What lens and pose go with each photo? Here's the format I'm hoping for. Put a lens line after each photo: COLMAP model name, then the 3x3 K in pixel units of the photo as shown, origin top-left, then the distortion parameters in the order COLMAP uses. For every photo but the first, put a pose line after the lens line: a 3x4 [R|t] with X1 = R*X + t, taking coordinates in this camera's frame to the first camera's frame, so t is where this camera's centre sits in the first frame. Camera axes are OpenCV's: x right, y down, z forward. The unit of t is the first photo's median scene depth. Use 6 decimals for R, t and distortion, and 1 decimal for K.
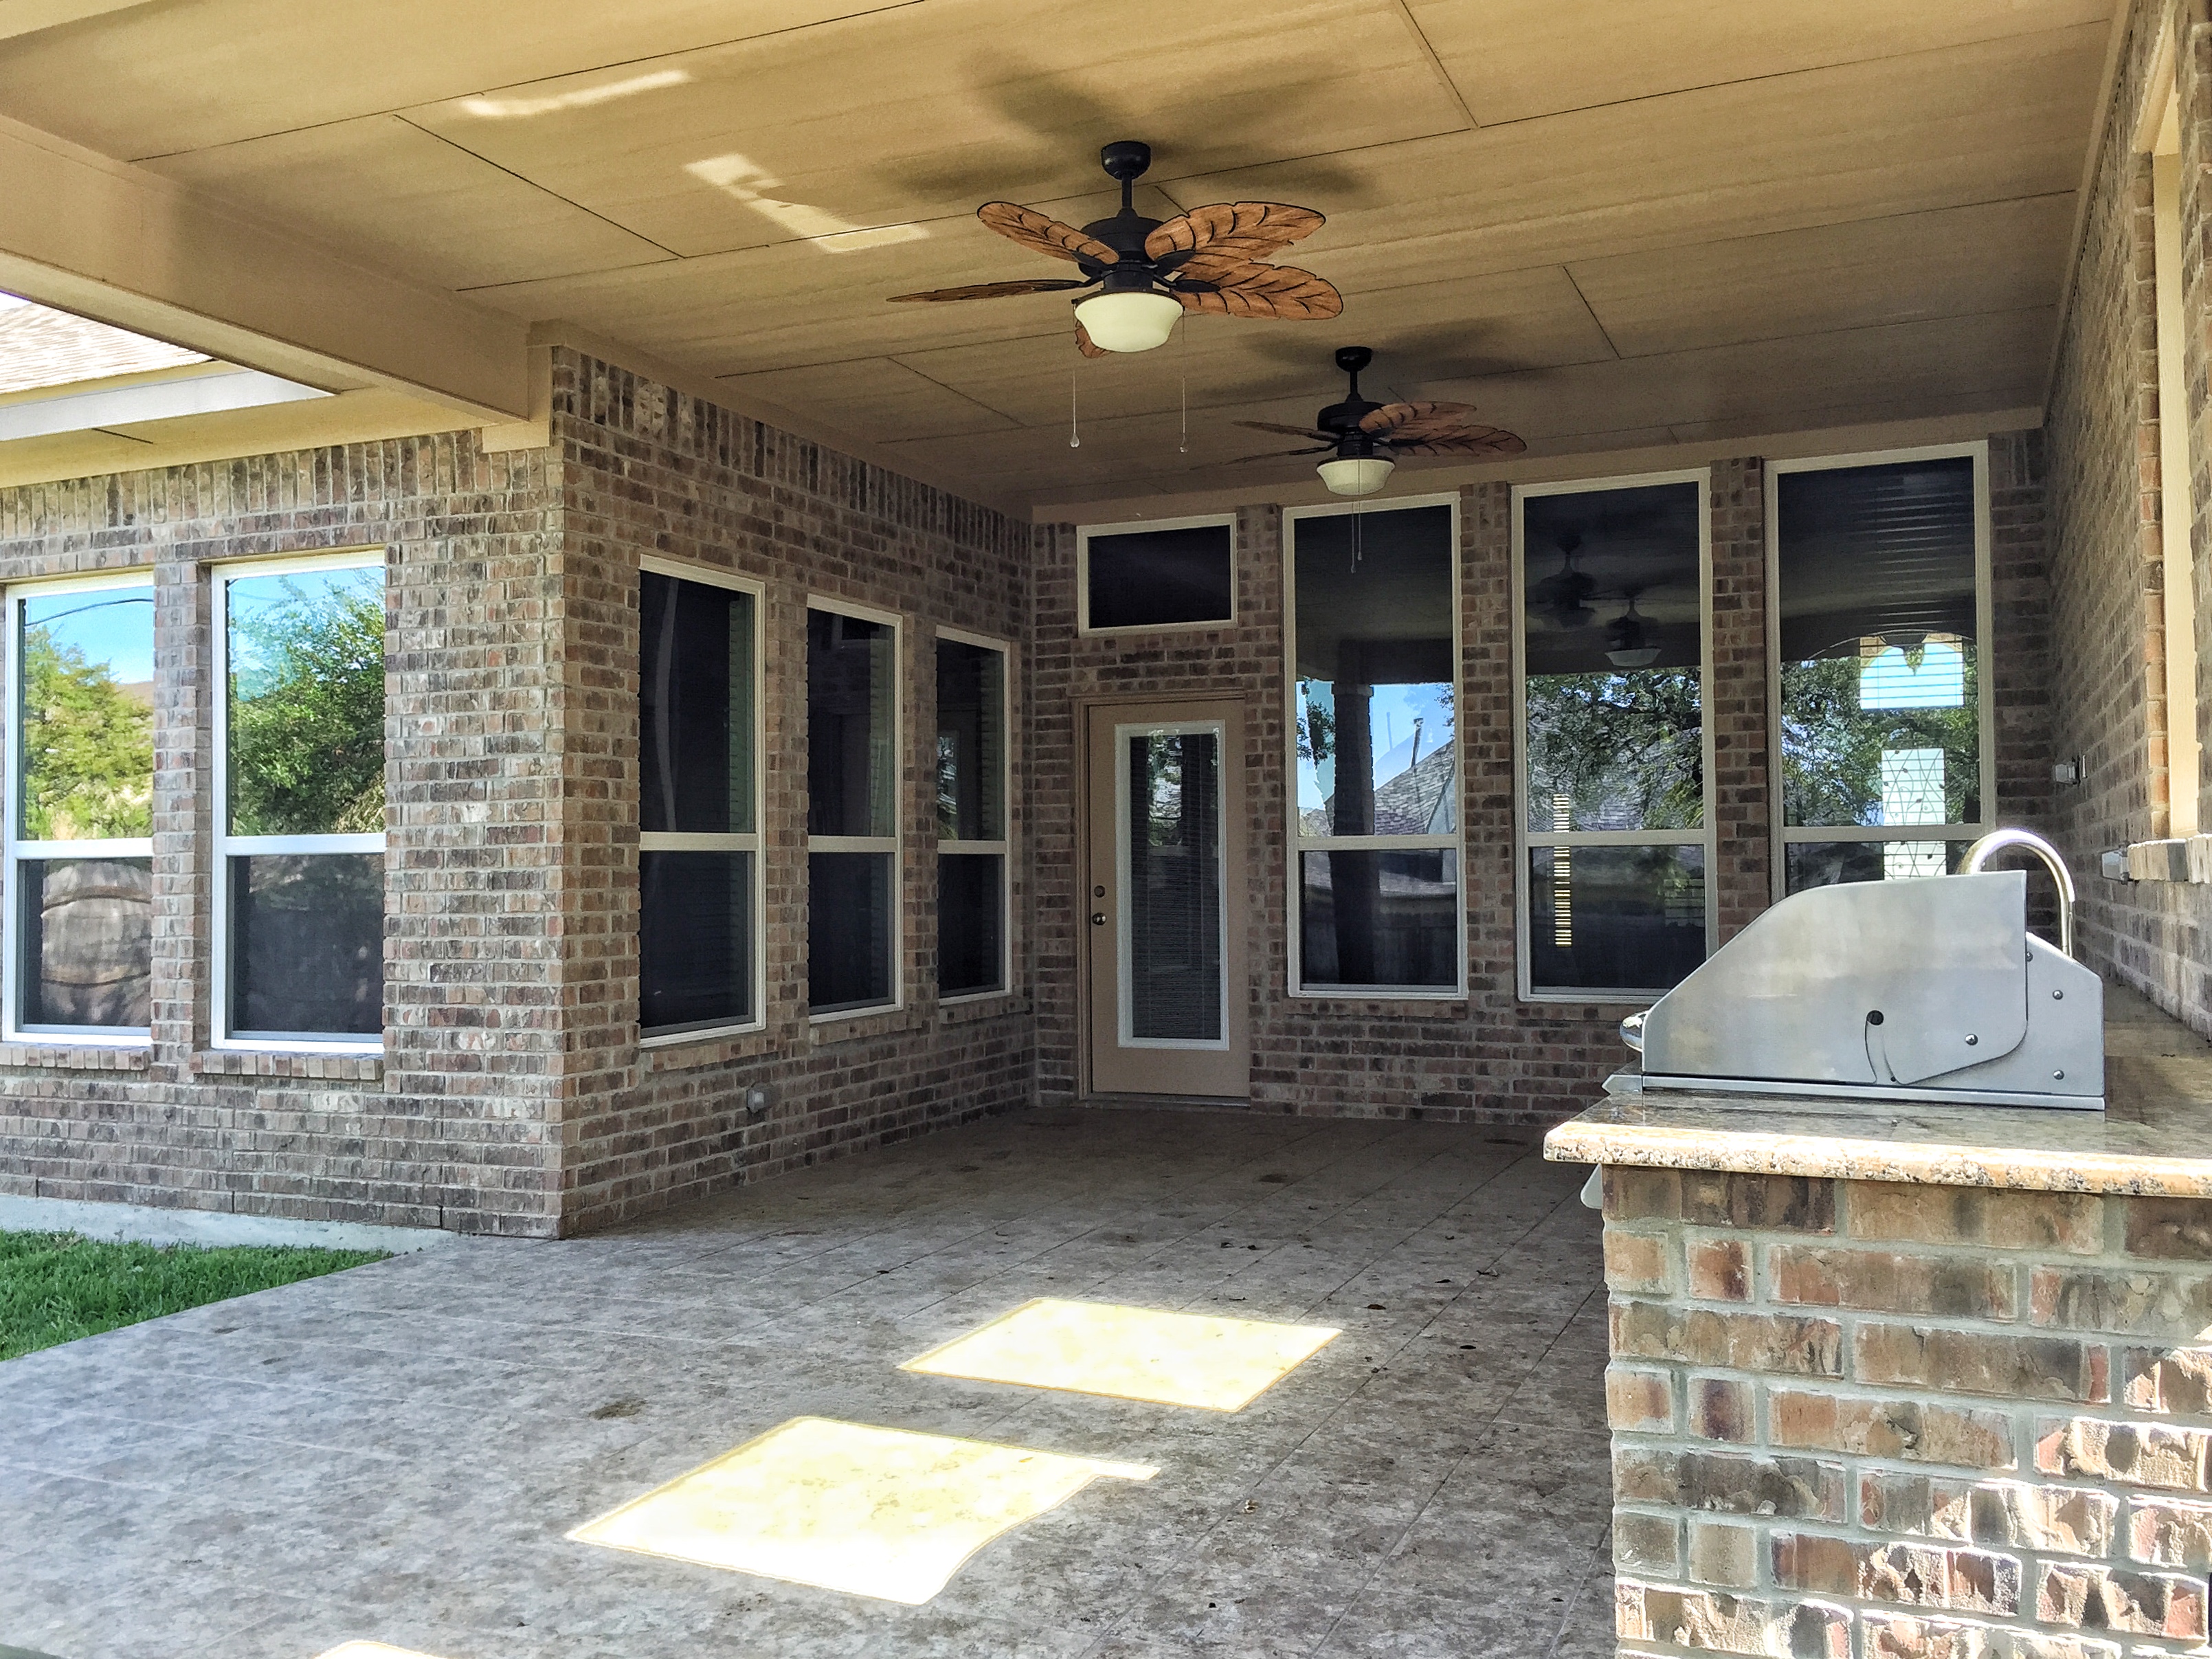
lens RADIAL K [[1900.0, 0, 1092.2], [0, 1900.0, 817.1], [0, 0, 1]] dist [0.091593, -0.128715]
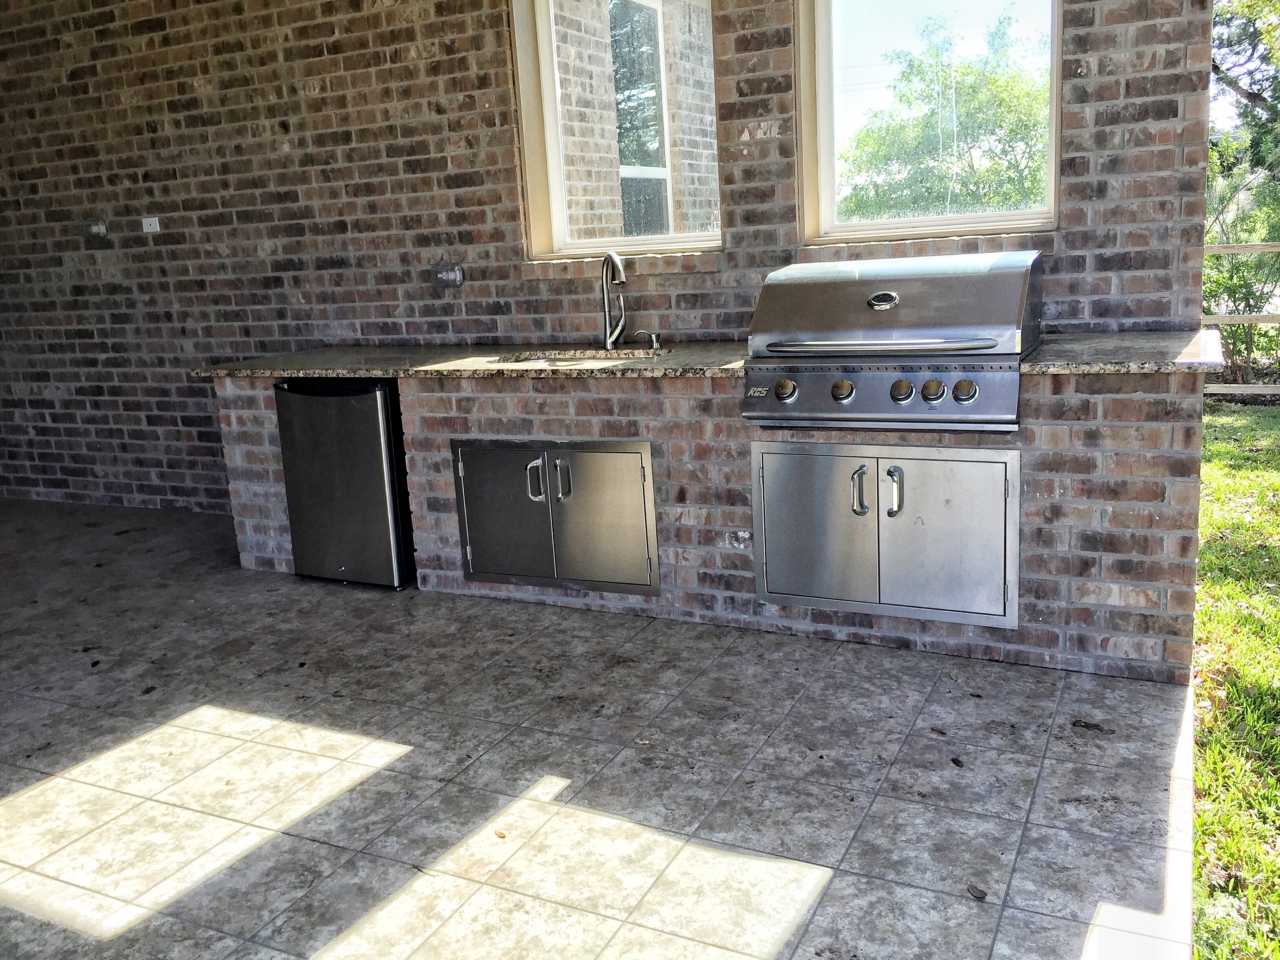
lens RADIAL K [[1099.4, 0, 632.0], [0, 1099.4, 472.8], [0, 0, 1]] dist [0.091593, -0.128715]
pose [[0.045388, -0.200776, 0.978585, -0.566798], [0.030165, 0.979423, 0.199549, 0.003251], [-0.998514, 0.020462, 0.050510, 0.812655]]
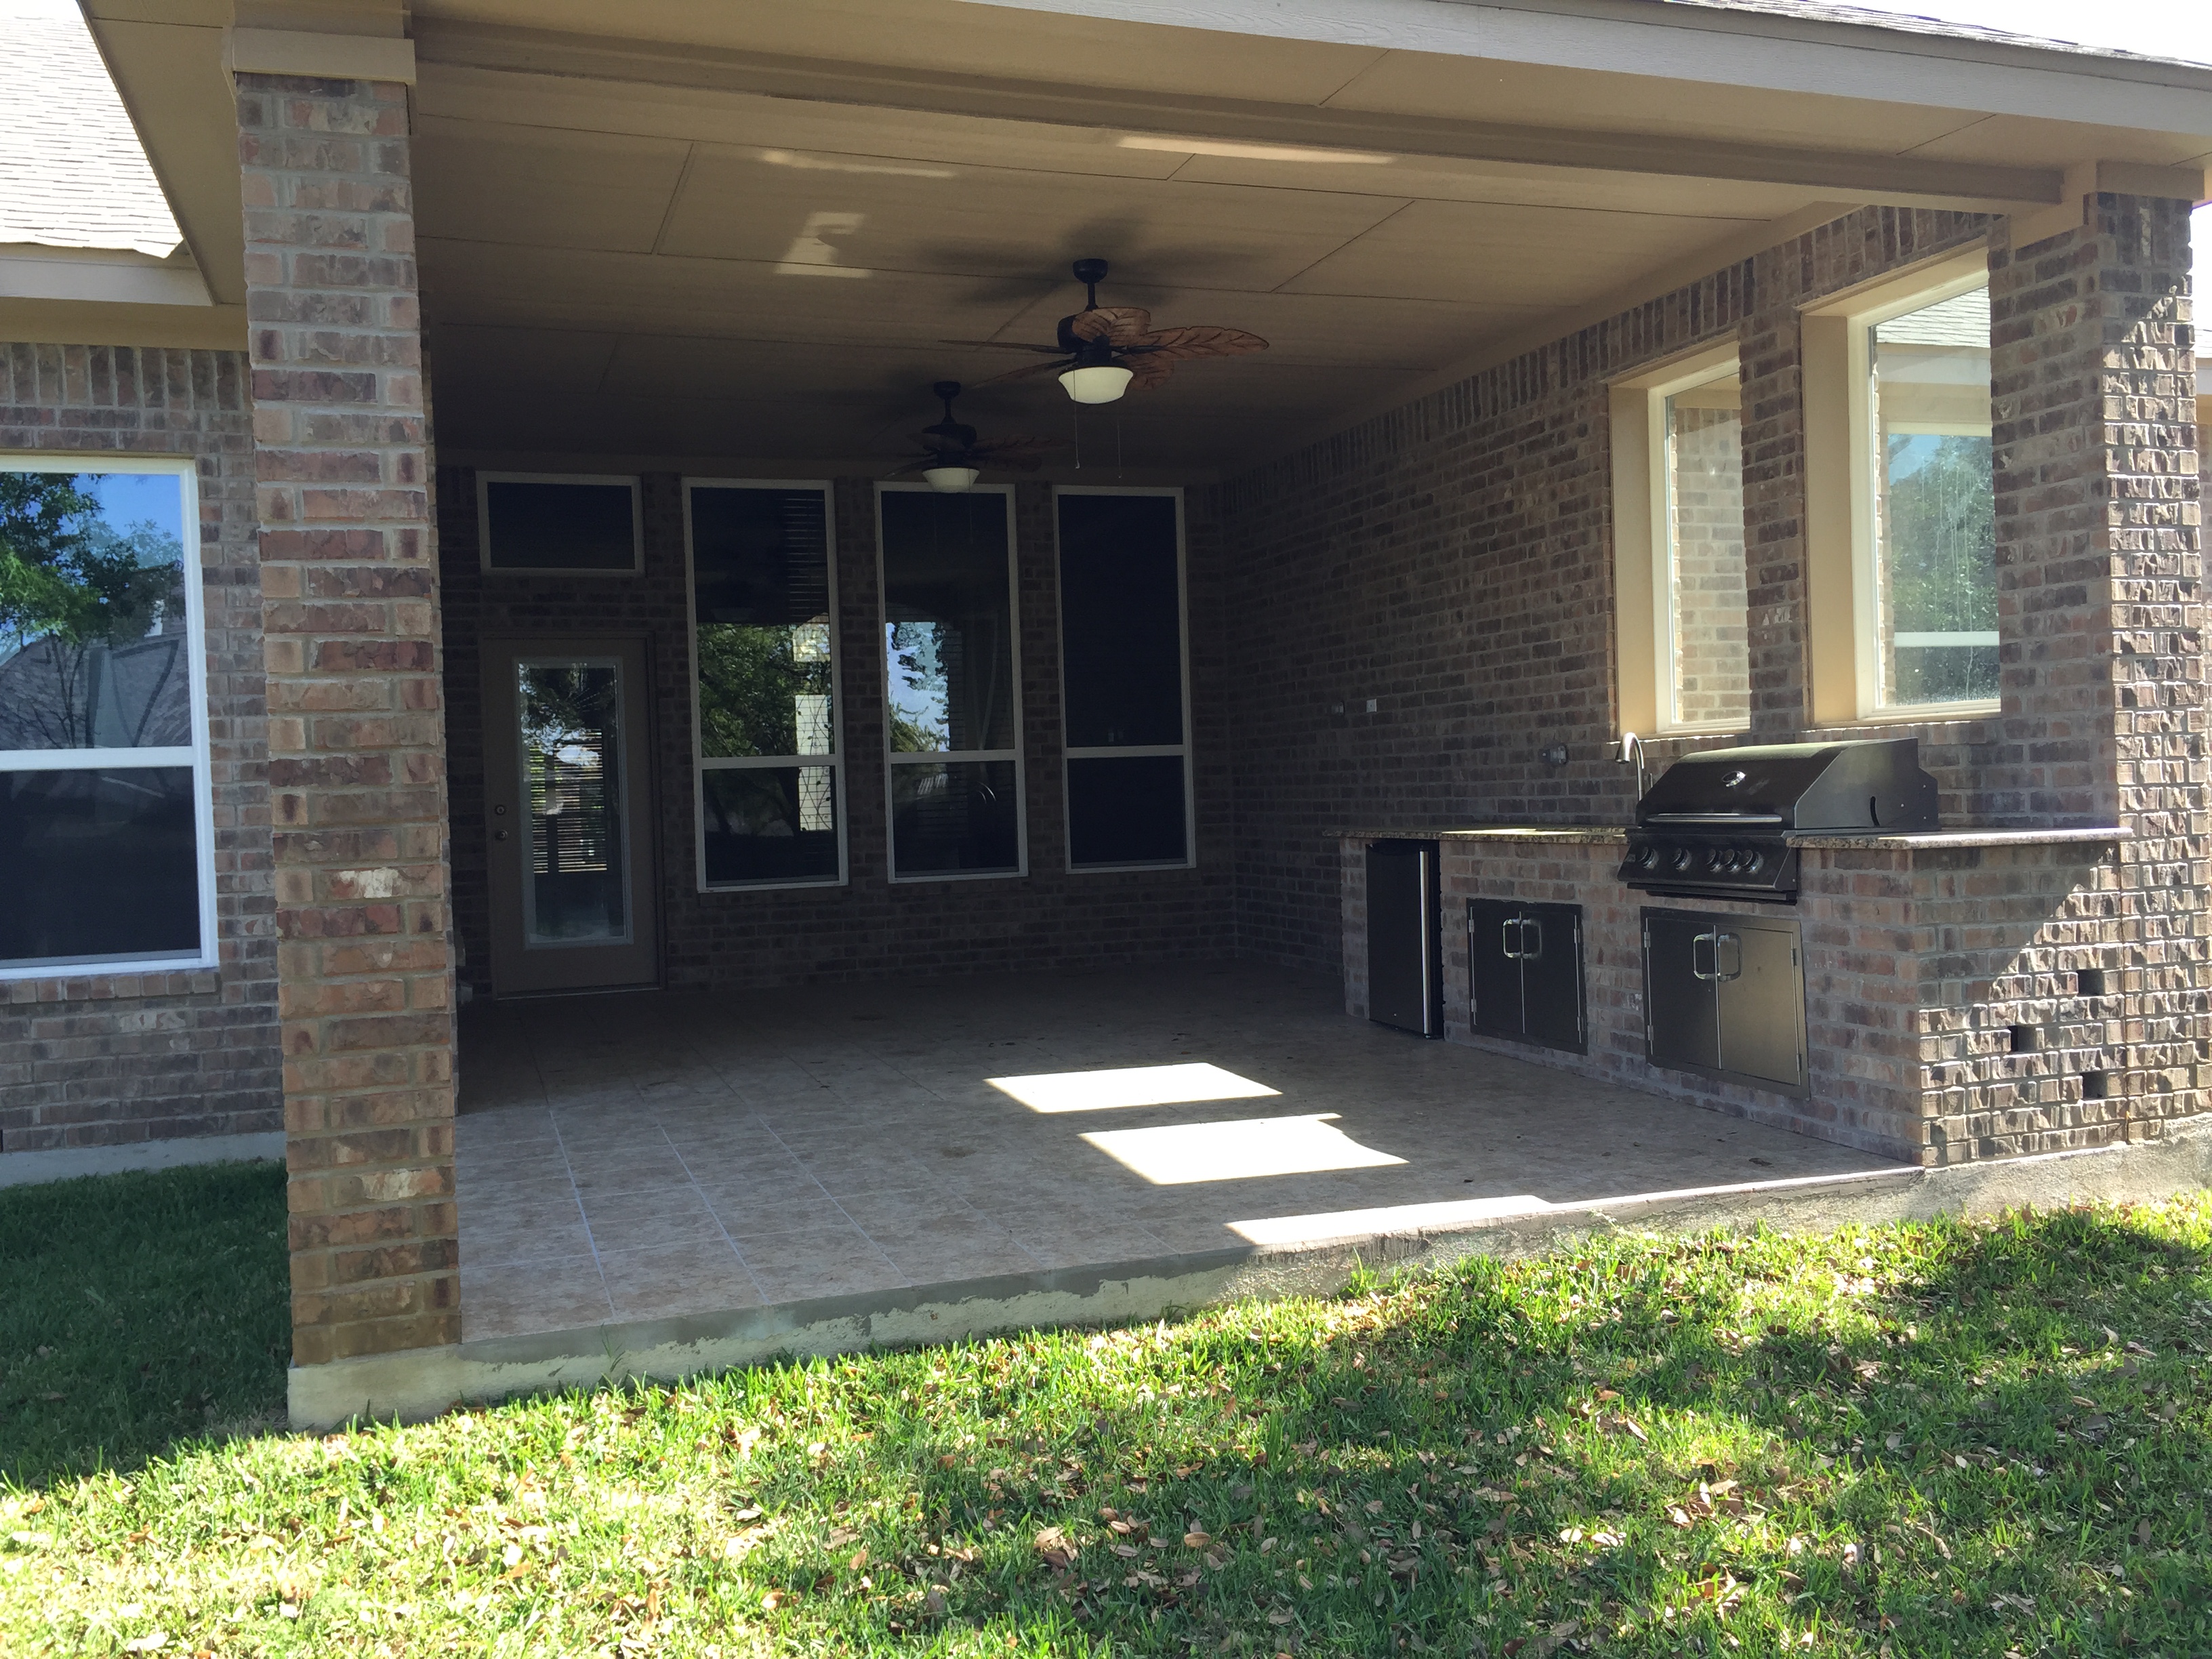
lens RADIAL K [[1876.6, 0, 1076.4], [0, 1876.6, 808.4], [0, 0, 1]] dist [0.087799, -0.115557]
pose [[0.743125, -0.021515, 0.668807, -1.098784], [0.005513, 0.999646, 0.026032, 0.027160], [-0.669130, -0.015658, 0.742980, -0.058868]]
